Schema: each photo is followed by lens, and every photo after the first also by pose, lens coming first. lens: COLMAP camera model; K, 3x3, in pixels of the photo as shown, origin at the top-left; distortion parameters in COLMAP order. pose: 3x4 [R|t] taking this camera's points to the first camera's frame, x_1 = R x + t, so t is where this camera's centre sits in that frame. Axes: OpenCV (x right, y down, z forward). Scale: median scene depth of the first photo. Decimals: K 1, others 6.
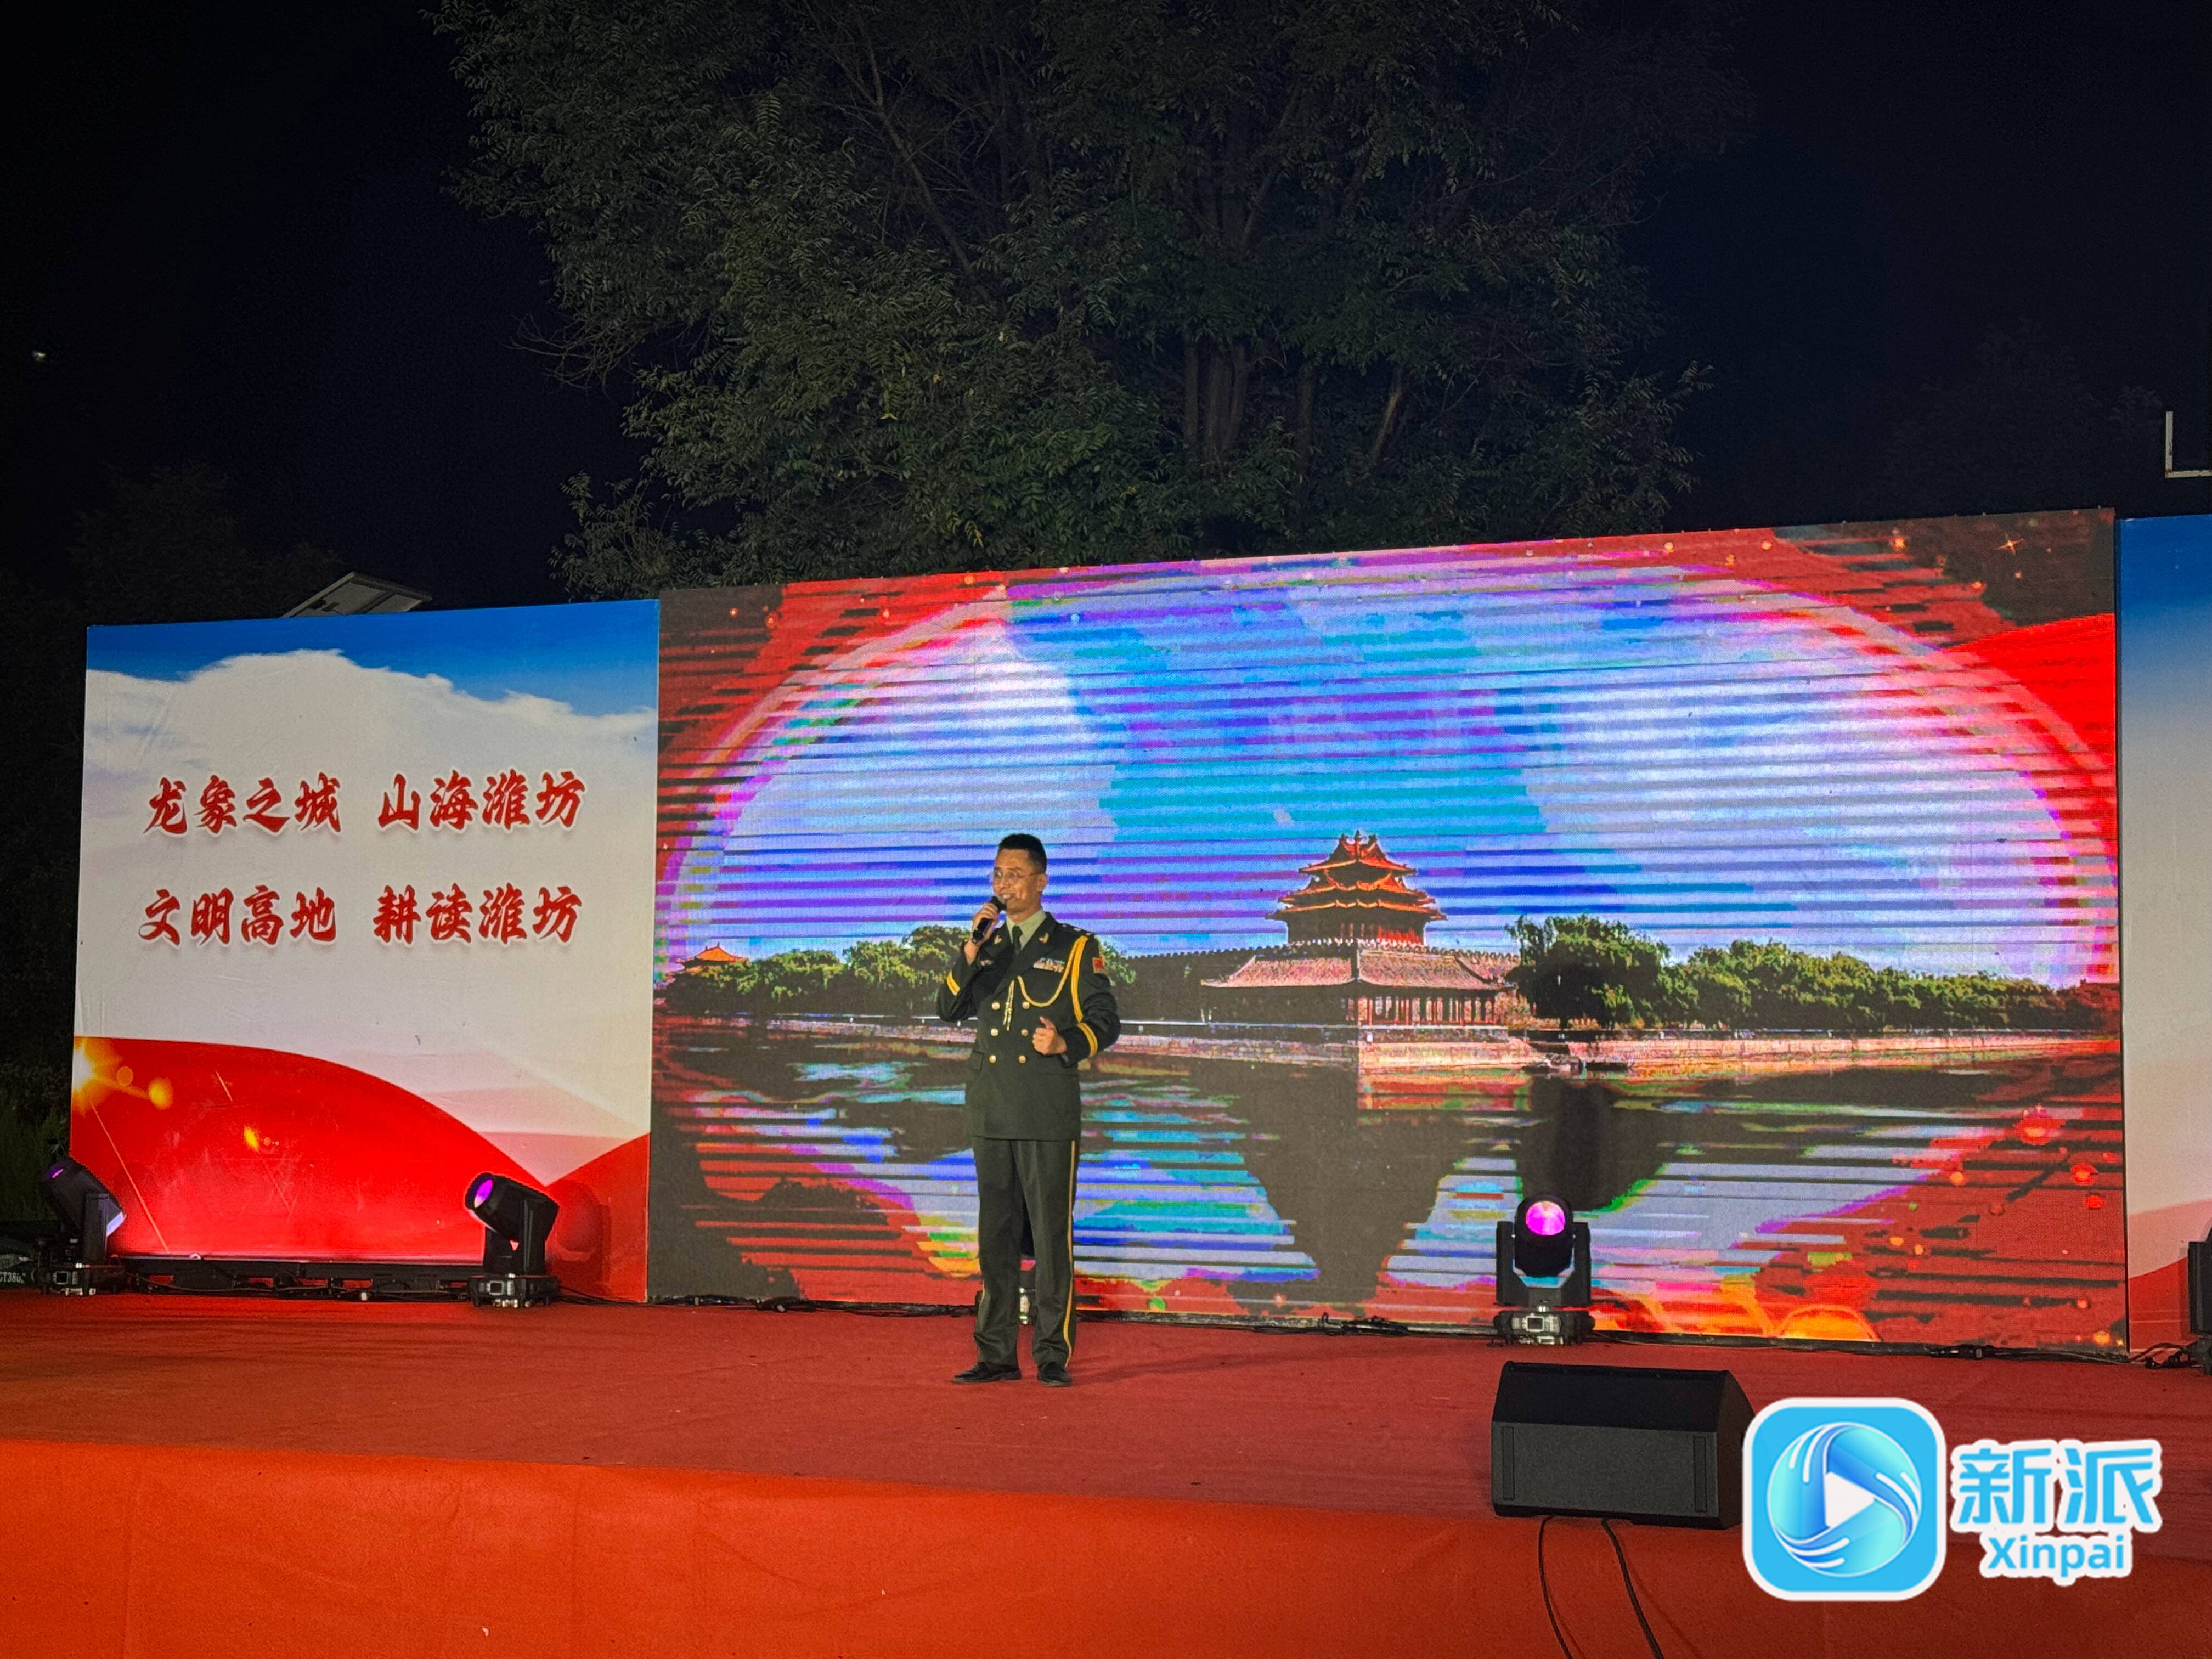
lens RADIAL K [[3456.1, 0, 1106.0], [0, 3456.1, 829.5], [0, 0, 1]] dist [0.159930, -0.099117]
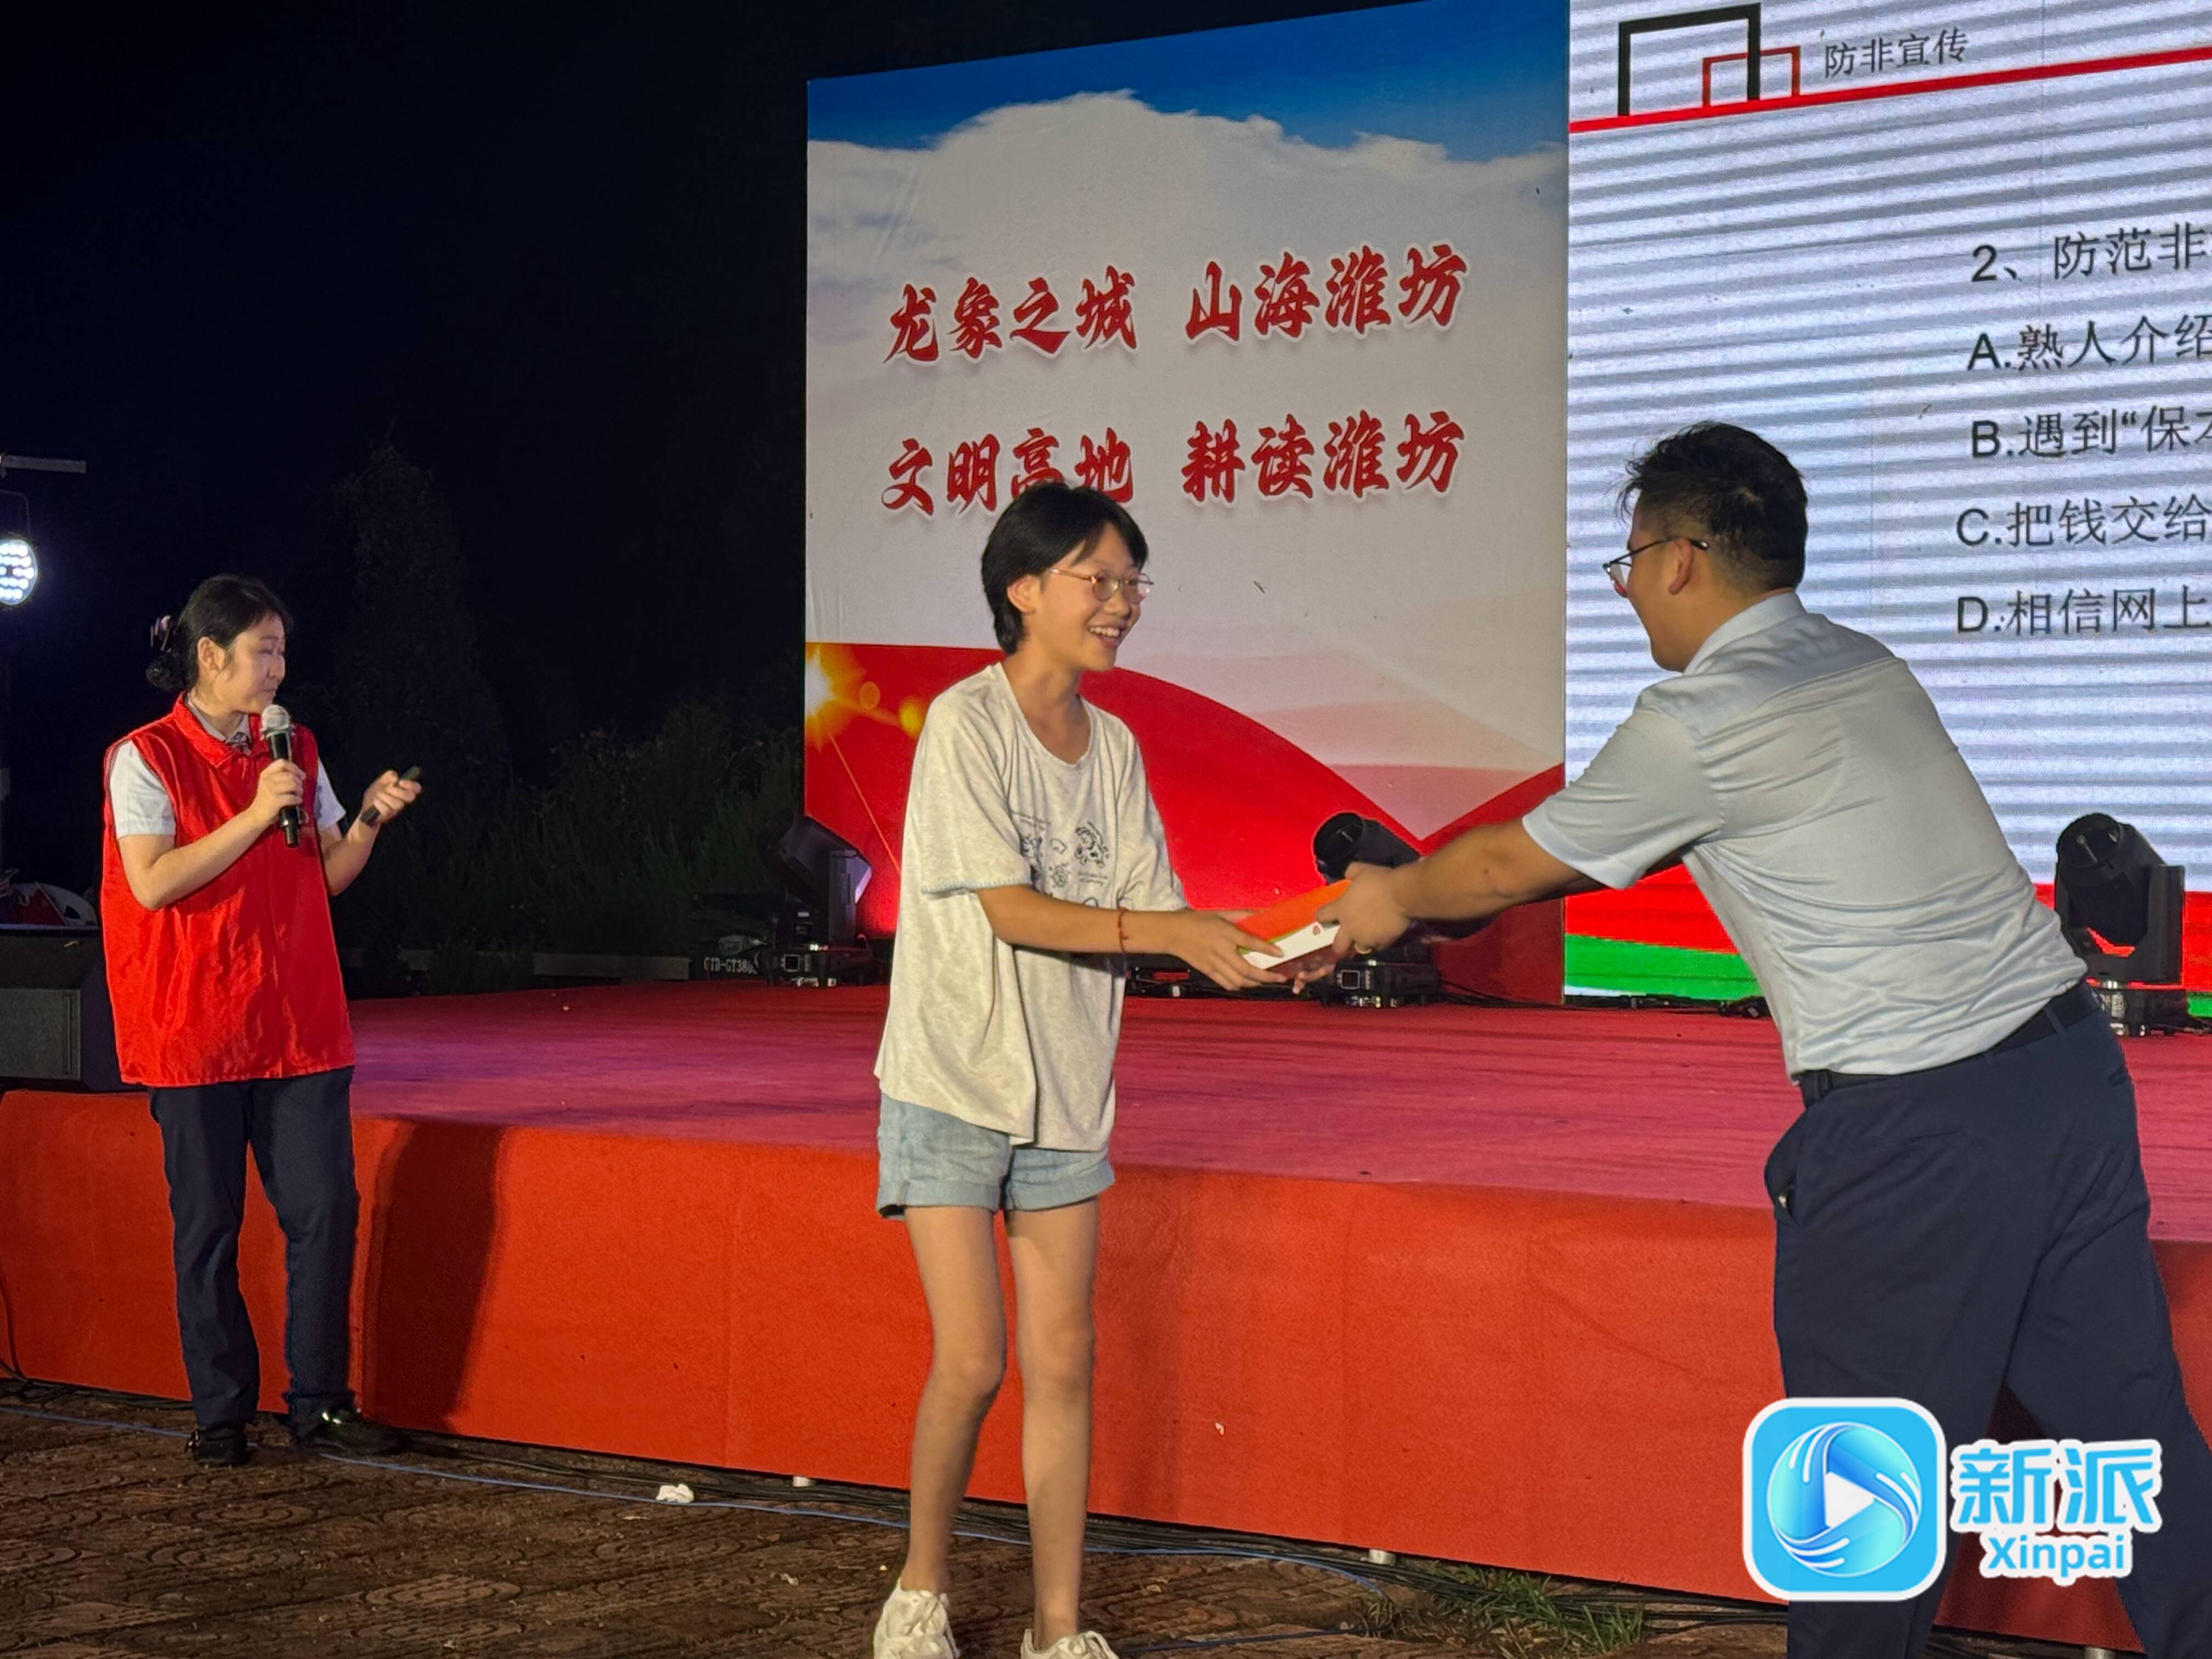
lens RADIAL K [[4424.1, 0, 1105.4], [0, 4424.1, 844.5], [0, 0, 1]] dist [0.145441, -0.182155]
pose [[0.965204, -0.002117, -0.261488, 0.011007], [0.022906, 0.996808, 0.076478, 0.032611], [0.260492, -0.079807, 0.962172, 0.118758]]
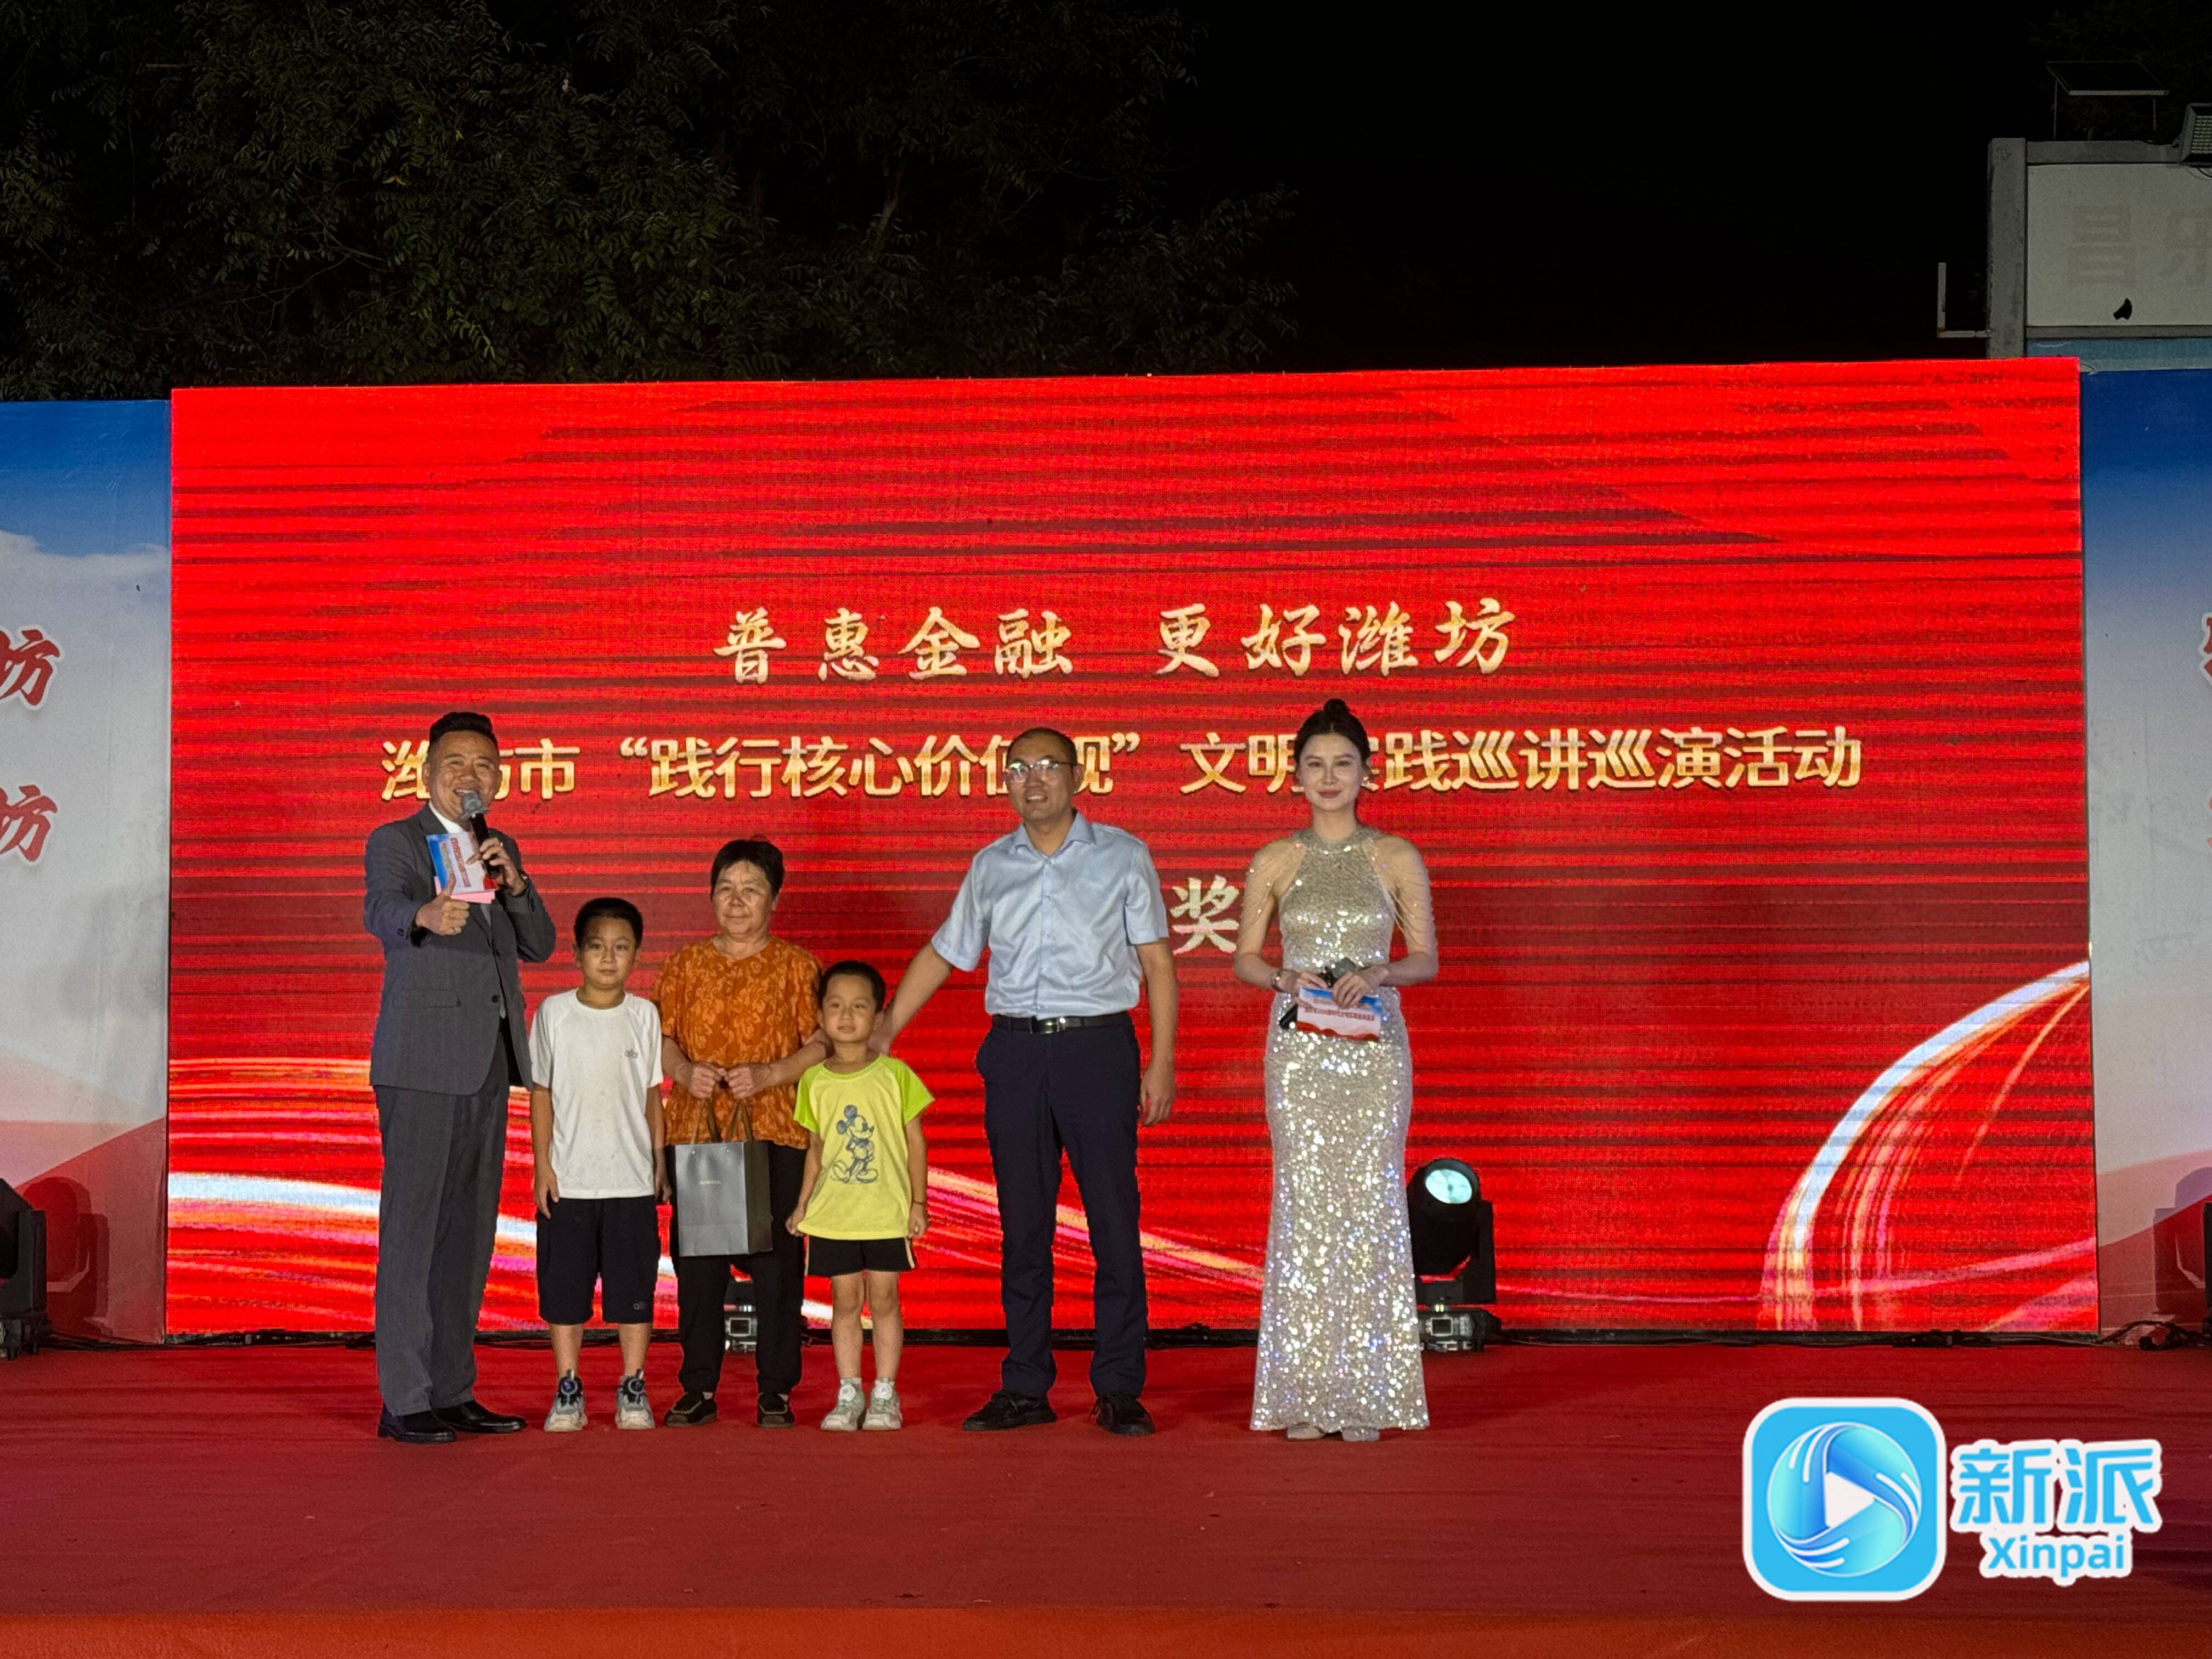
lens RADIAL K [[3793.1, 0, 1073.6], [0, 3793.1, 822.2], [0, 0, 1]] dist [0.171586, -0.258418]
pose [[0.940874, 0.005783, 0.338706, -0.218497], [-0.011443, 0.999826, 0.014714, 0.009428], [-0.338562, -0.017720, 0.940777, 0.154496]]
